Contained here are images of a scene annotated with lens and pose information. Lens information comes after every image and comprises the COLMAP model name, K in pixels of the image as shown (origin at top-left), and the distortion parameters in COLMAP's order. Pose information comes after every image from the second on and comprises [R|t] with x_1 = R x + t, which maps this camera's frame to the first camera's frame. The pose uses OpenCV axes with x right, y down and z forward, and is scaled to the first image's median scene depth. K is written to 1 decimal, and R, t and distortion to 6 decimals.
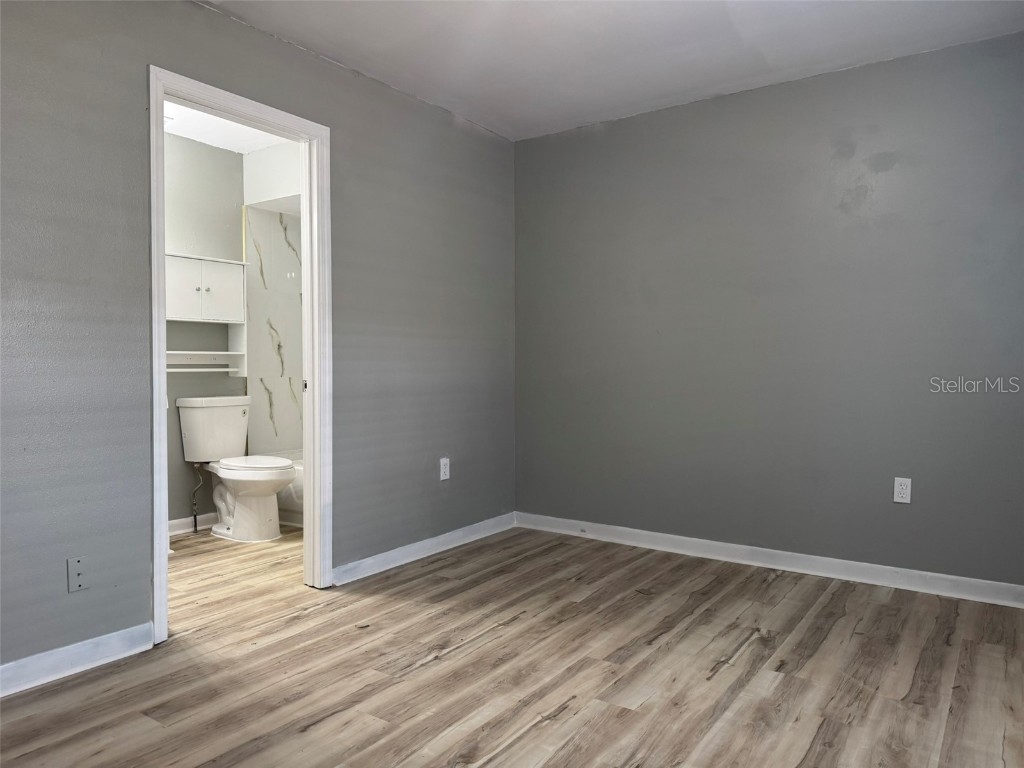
lens RADIAL K [[712.8, 0, 512.0], [0, 712.8, 384.0], [0, 0, 1]] dist [0.097426, -0.148154]
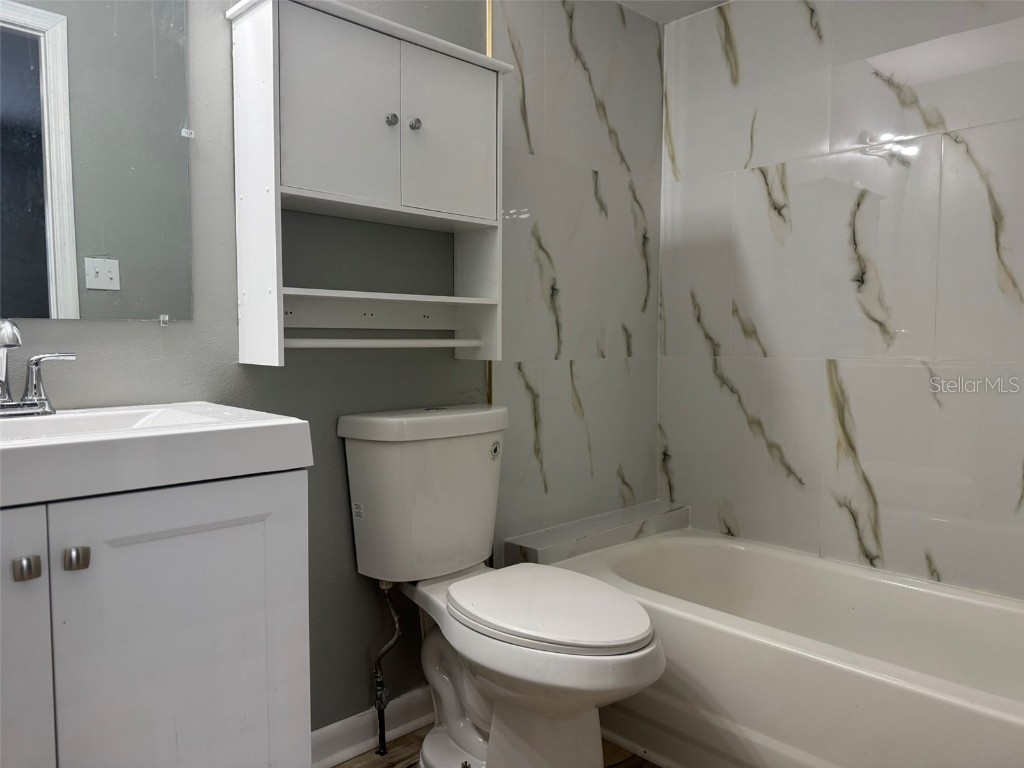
lens RADIAL K [[712.8, 0, 512.0], [0, 712.8, 384.0], [0, 0, 1]] dist [0.097426, -0.148154]
pose [[0.979264, 0.015384, -0.202006, -0.280382], [-0.007812, 0.999238, 0.038232, -0.012263], [0.202440, -0.035861, 0.978638, 0.610040]]
